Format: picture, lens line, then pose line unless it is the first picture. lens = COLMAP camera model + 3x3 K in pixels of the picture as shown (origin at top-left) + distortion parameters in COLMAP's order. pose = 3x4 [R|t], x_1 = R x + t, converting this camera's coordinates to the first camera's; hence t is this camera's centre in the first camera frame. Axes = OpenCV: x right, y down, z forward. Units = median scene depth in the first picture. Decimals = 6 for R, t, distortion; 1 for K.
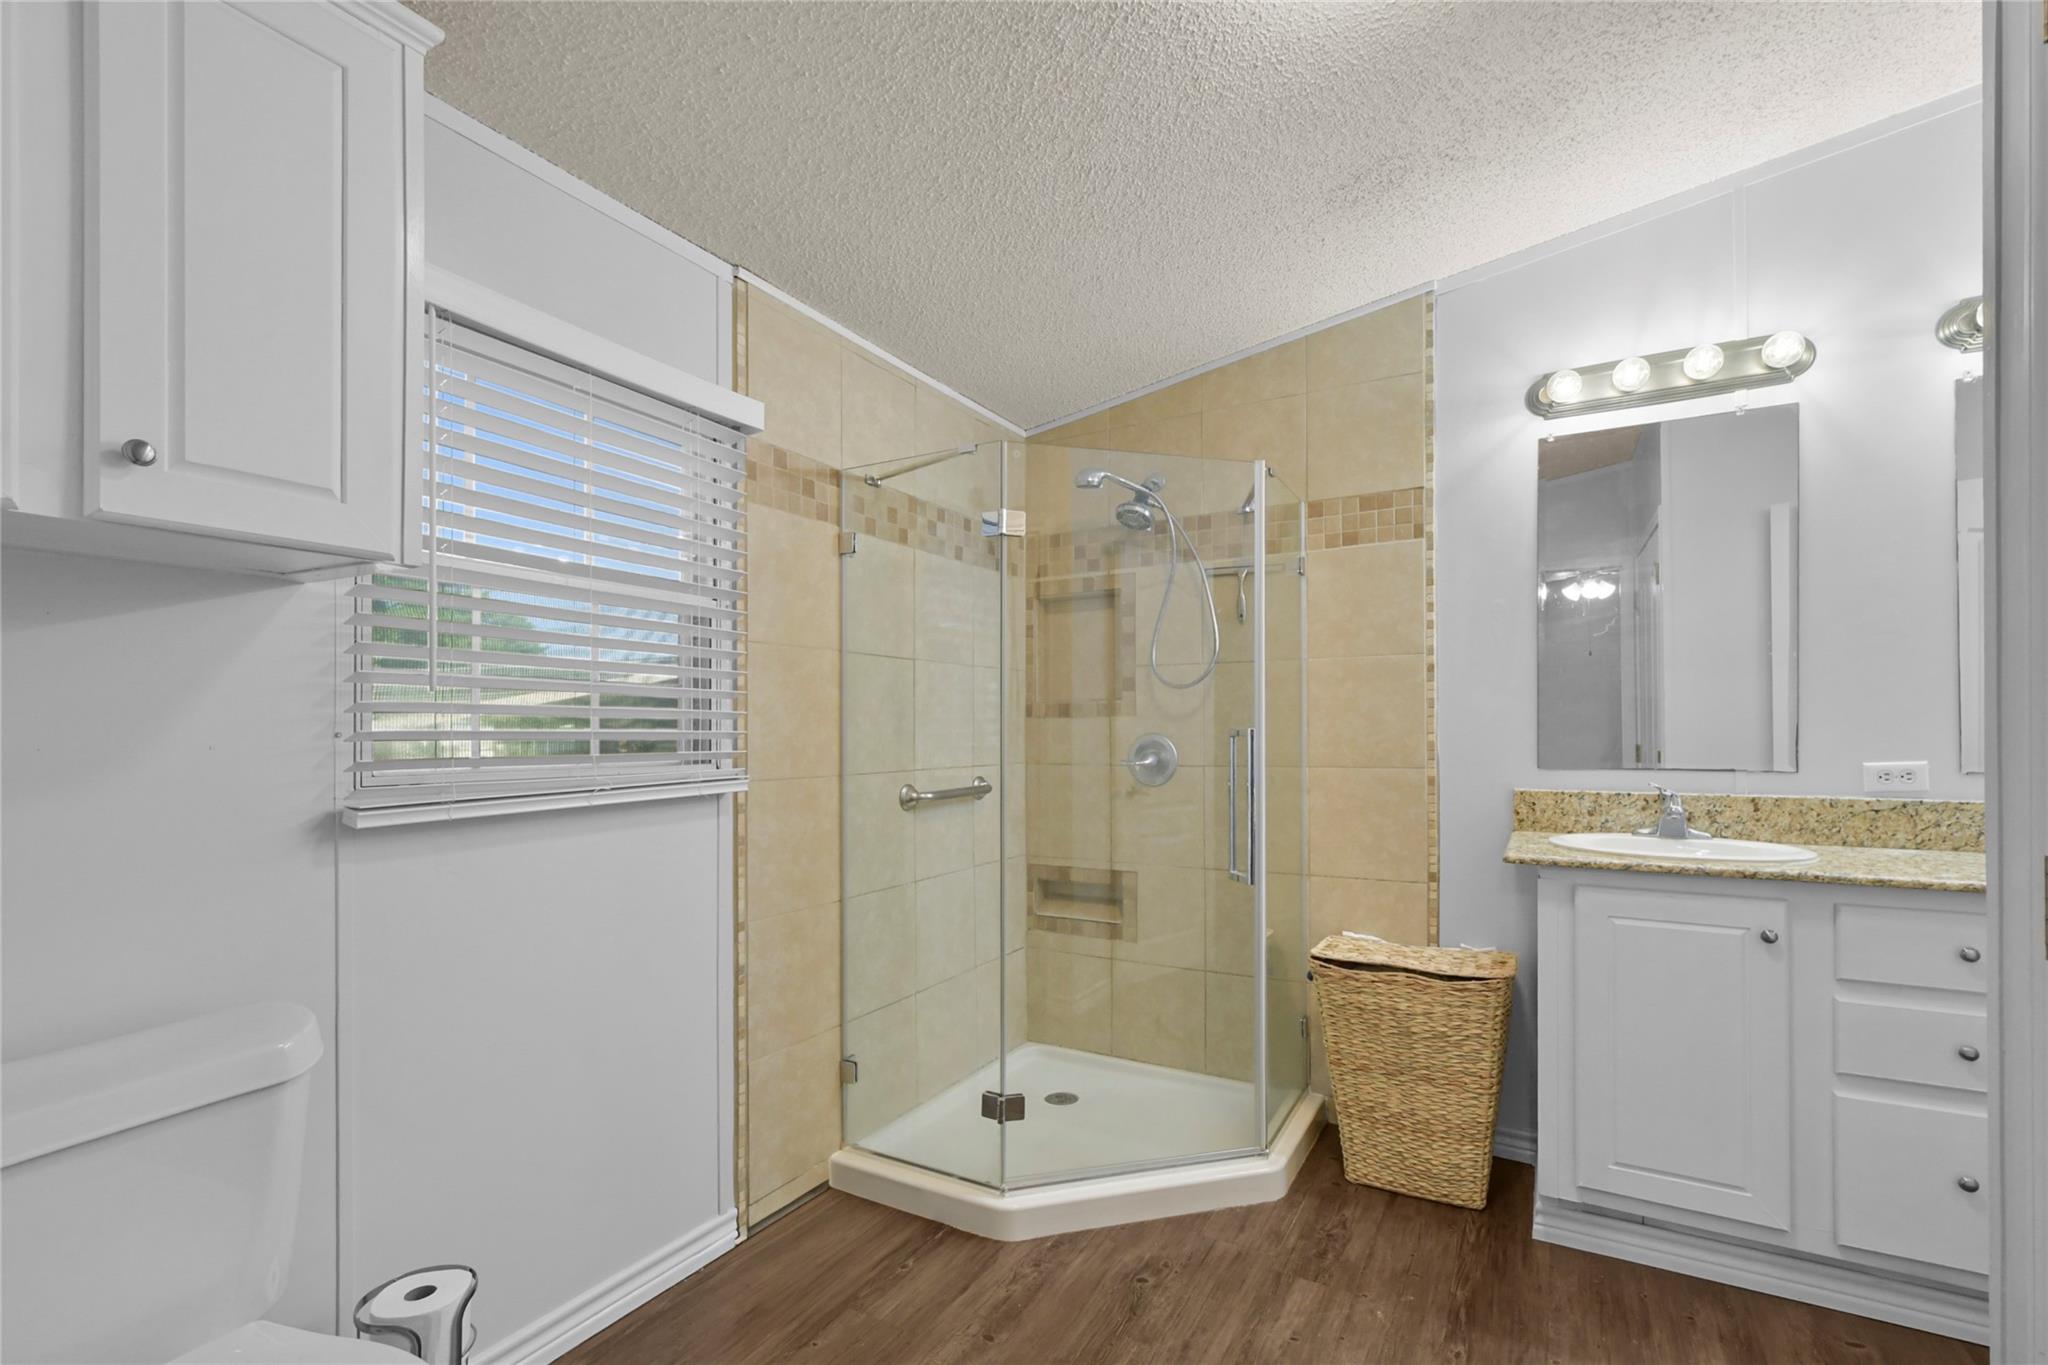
lens RADIAL K [[908.0, 0, 1023.6], [0, 908.0, 721.4], [0, 0, 1]] dist [0.000789, 0.000382]
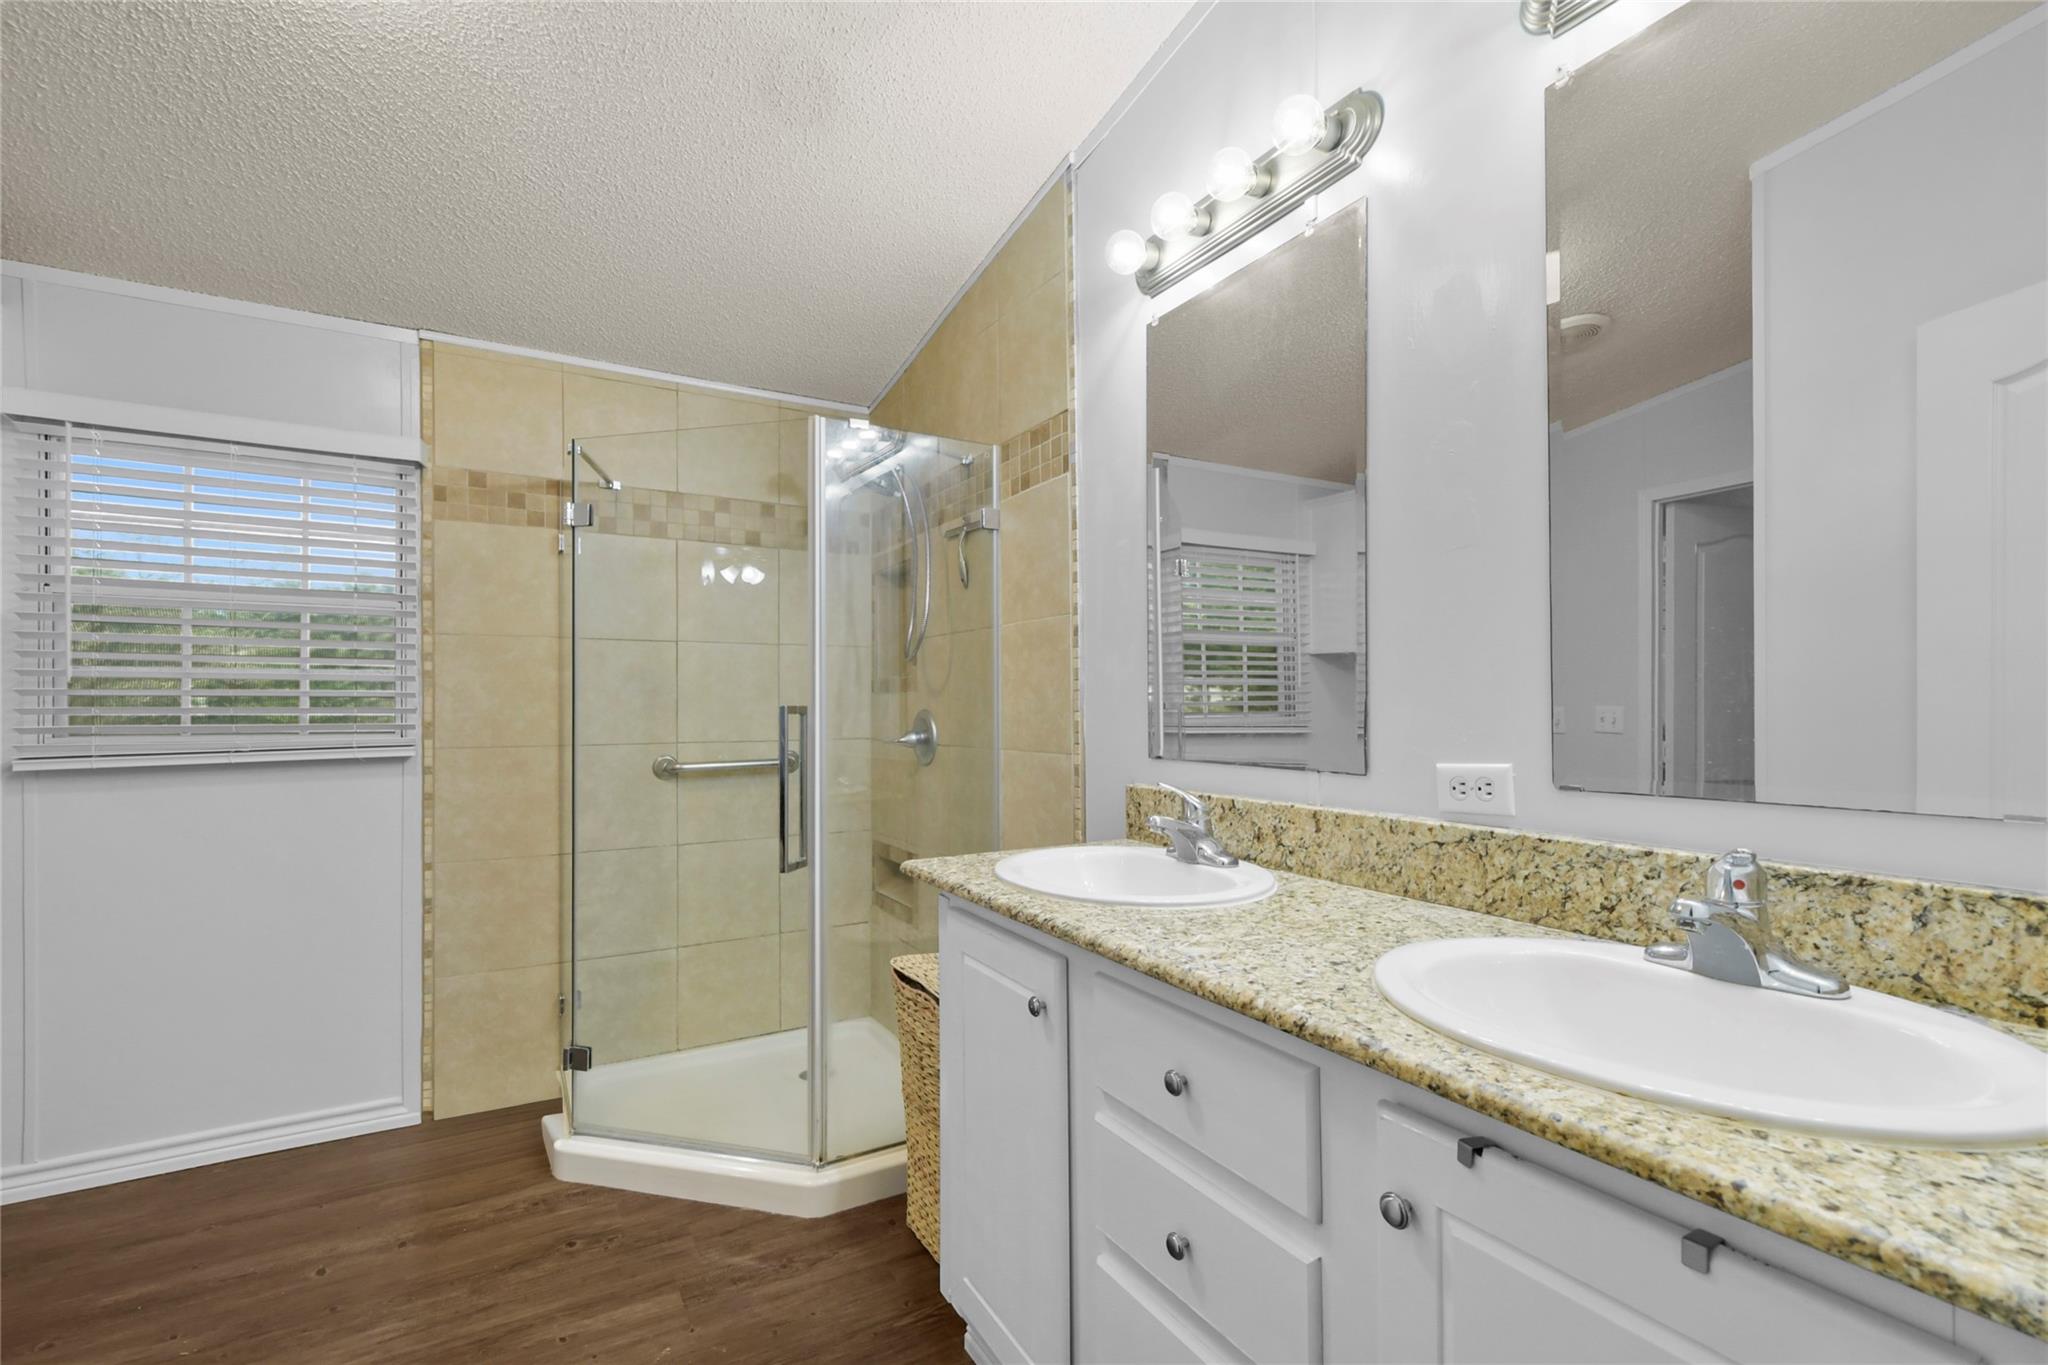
lens RADIAL K [[901.1, 0, 1025.1], [0, 901.1, 696.6], [0, 0, 1]] dist [0.002279, -0.000087]
pose [[0.867884, -0.003651, -0.496753, 0.981353], [0.004903, 0.999987, 0.001216, -0.001411], [0.496742, -0.003491, 0.867891, 0.337024]]
